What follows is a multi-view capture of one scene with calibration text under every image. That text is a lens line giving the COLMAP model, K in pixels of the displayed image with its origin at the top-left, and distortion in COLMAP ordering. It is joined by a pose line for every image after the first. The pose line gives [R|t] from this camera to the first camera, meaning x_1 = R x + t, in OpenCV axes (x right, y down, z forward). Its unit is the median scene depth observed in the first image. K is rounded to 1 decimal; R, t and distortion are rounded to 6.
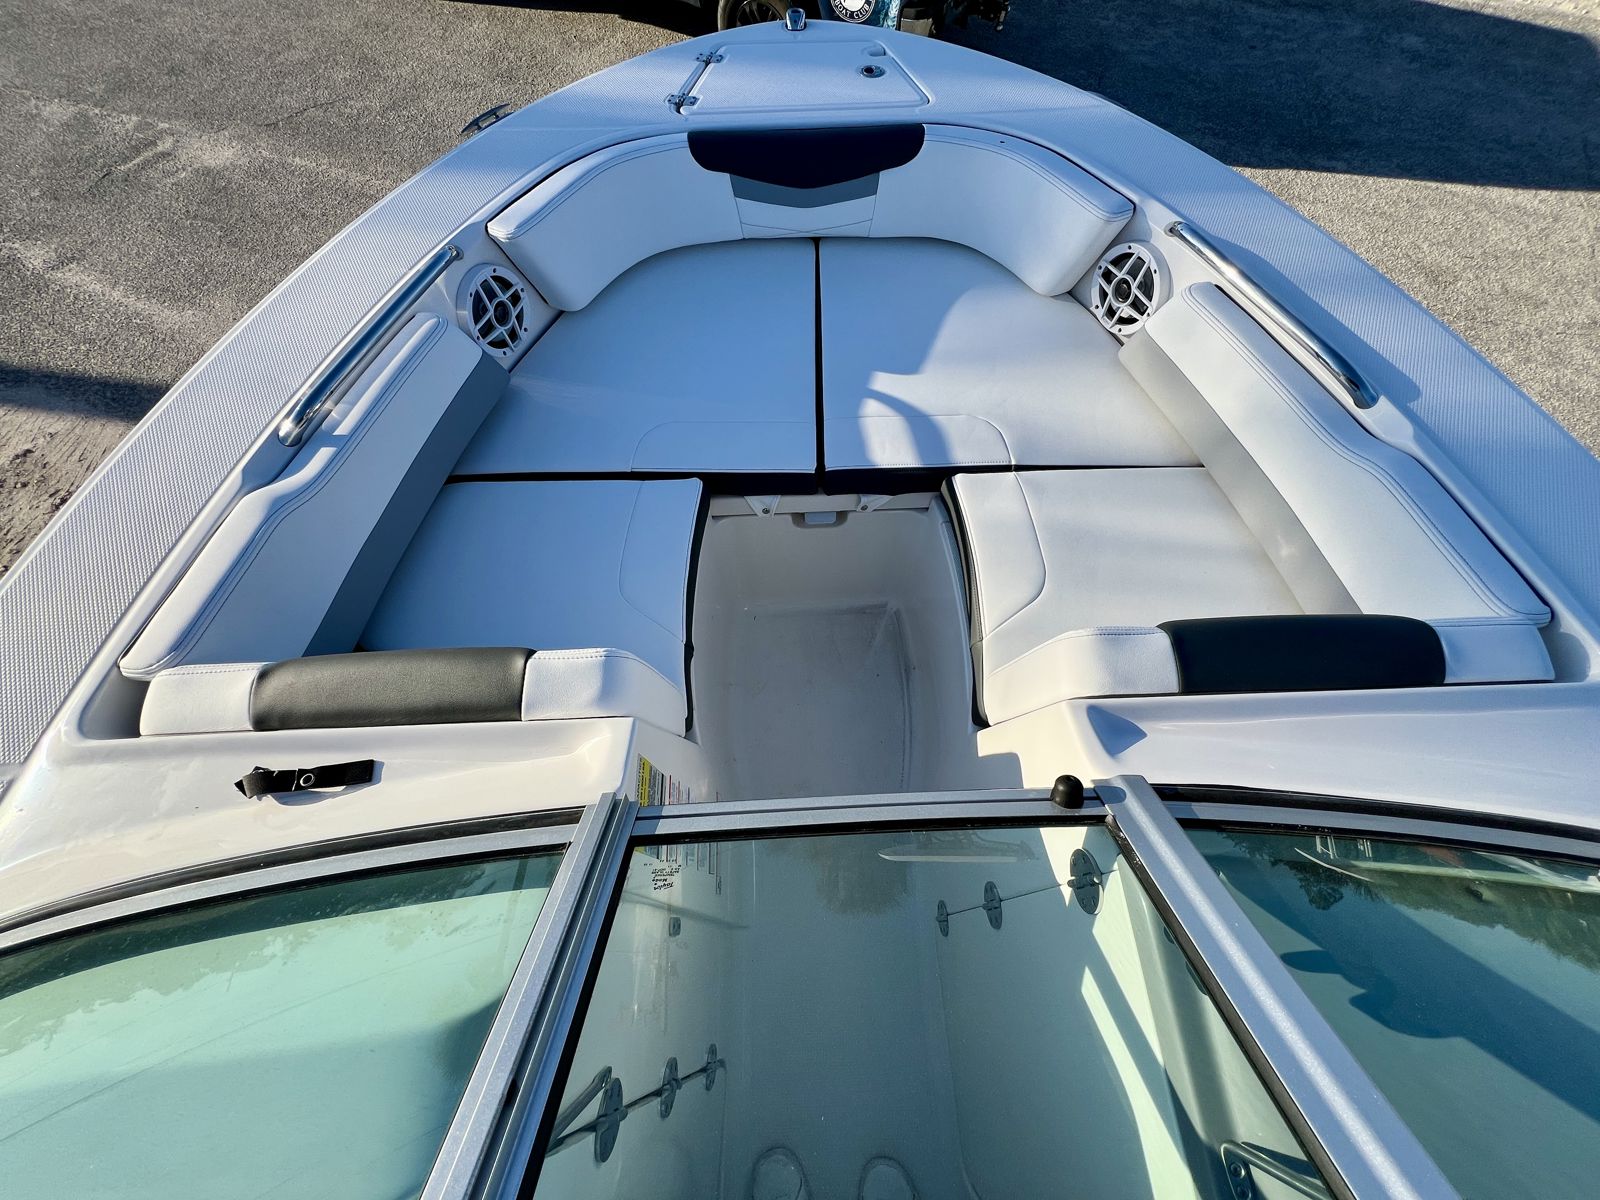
lens RADIAL K [[650.1, 0, 798.6], [0, 650.1, 597.6], [0, 0, 1]] dist [-0.002221, 0.000639]
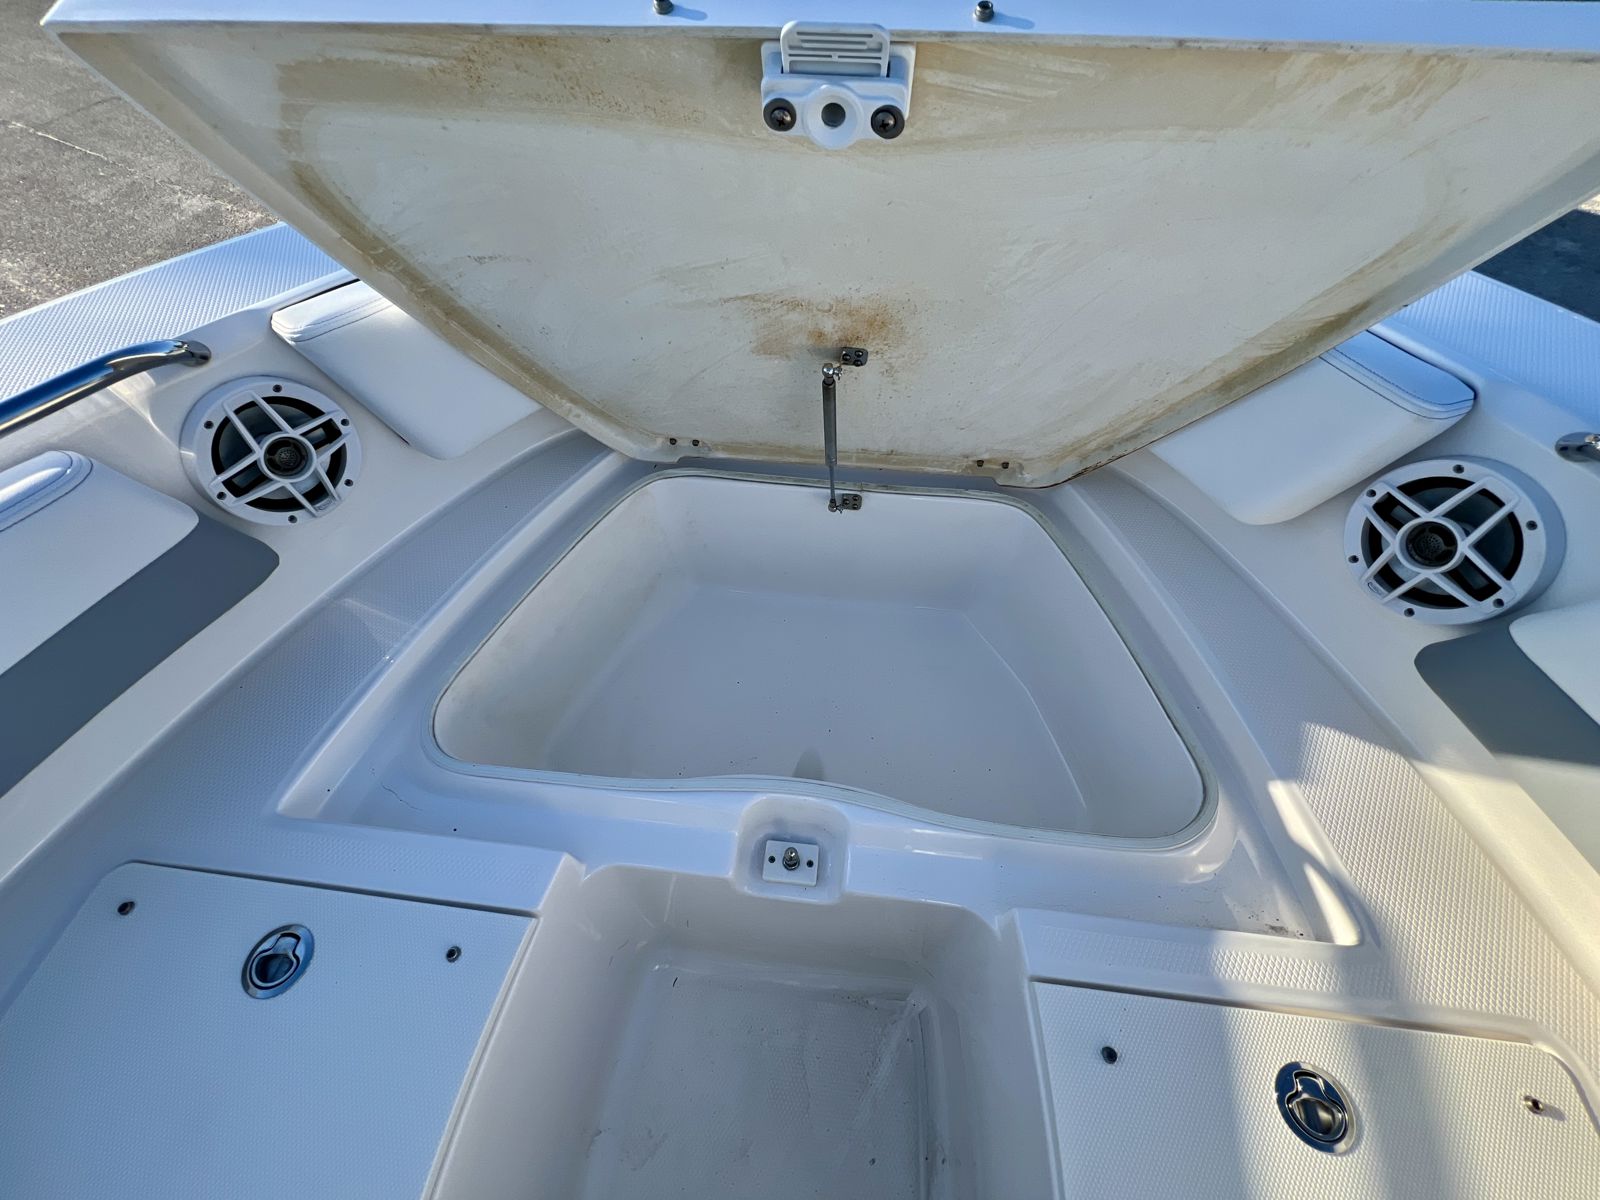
lens RADIAL K [[648.5, 0, 800.0], [0, 648.5, 600.0], [0, 0, 1]] dist [-0.002451, 0.000798]
pose [[0.988630, 0.124519, -0.084295, 0.060013], [-0.137025, 0.976897, -0.164004, -0.274038], [0.061926, 0.173689, 0.982852, 0.470162]]
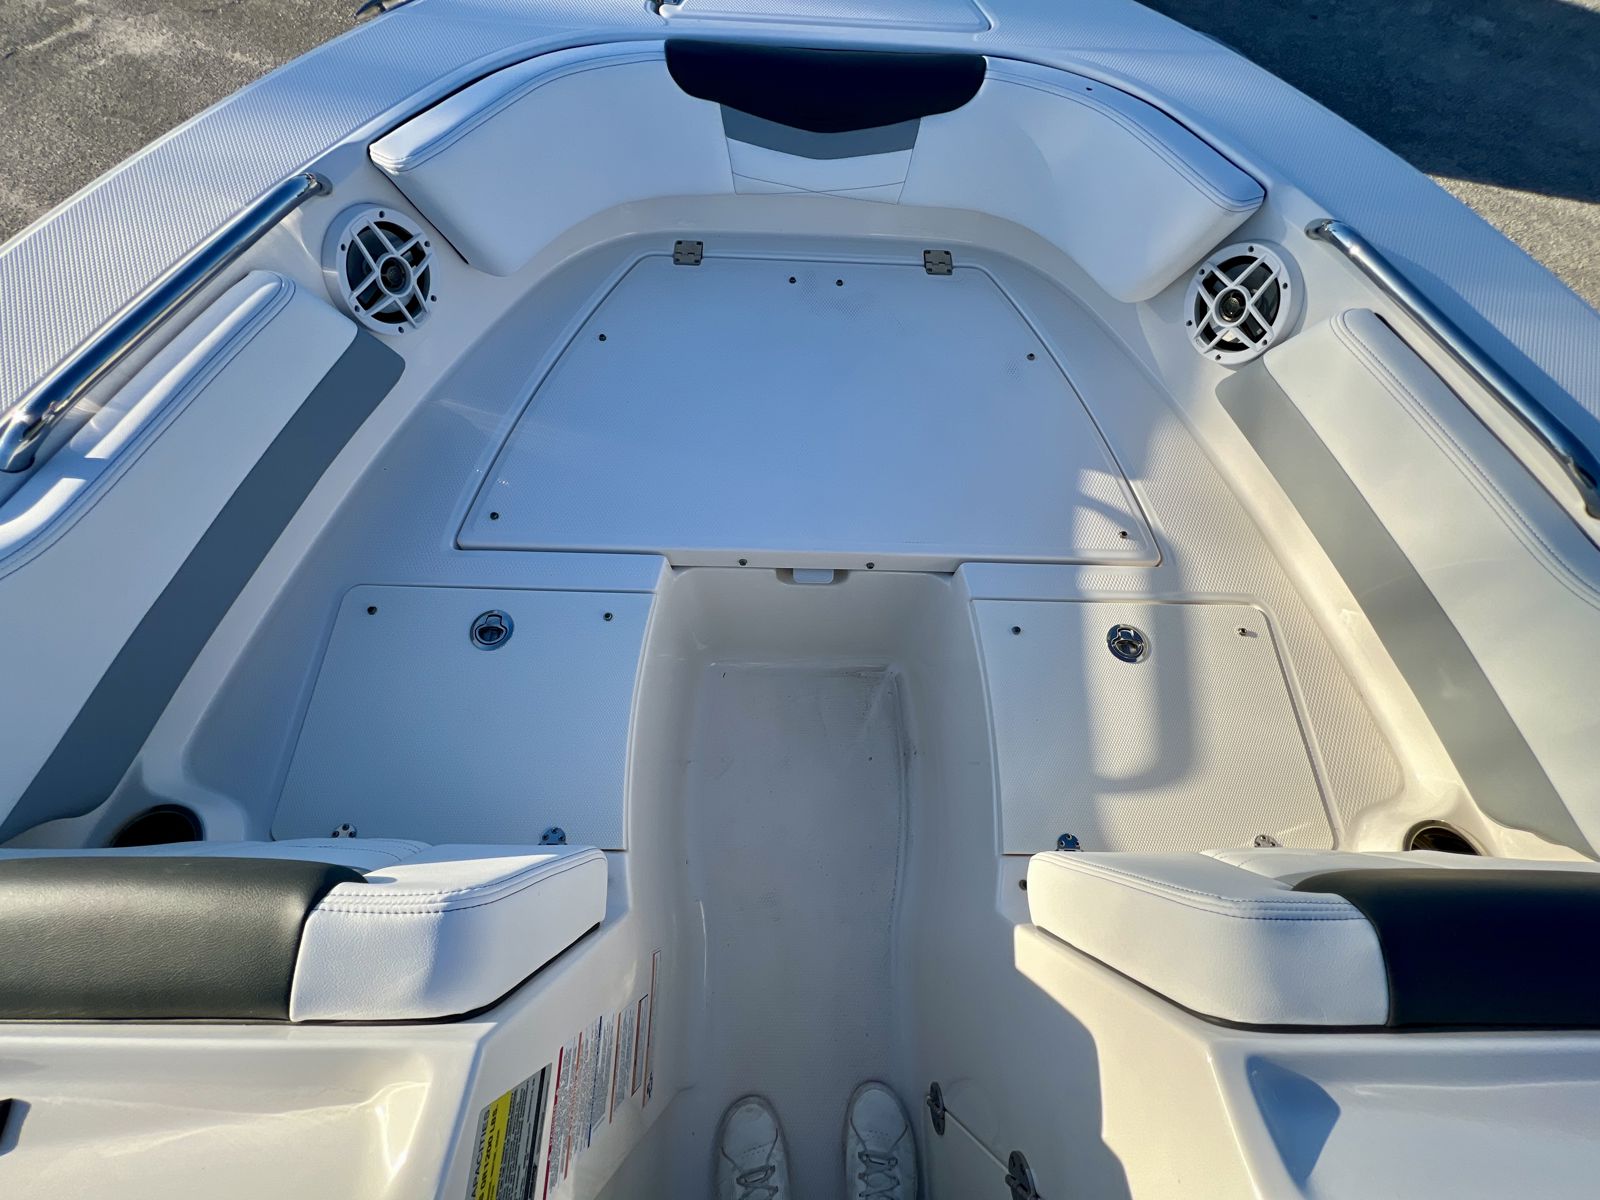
lens RADIAL K [[648.5, 0, 800.0], [0, 648.5, 600.0], [0, 0, 1]] dist [-0.002451, 0.000798]
pose [[0.997734, 0.059834, 0.030756, -0.004108], [-0.061499, 0.996512, 0.056401, -0.140849], [-0.027274, -0.058165, 0.997934, 0.237271]]
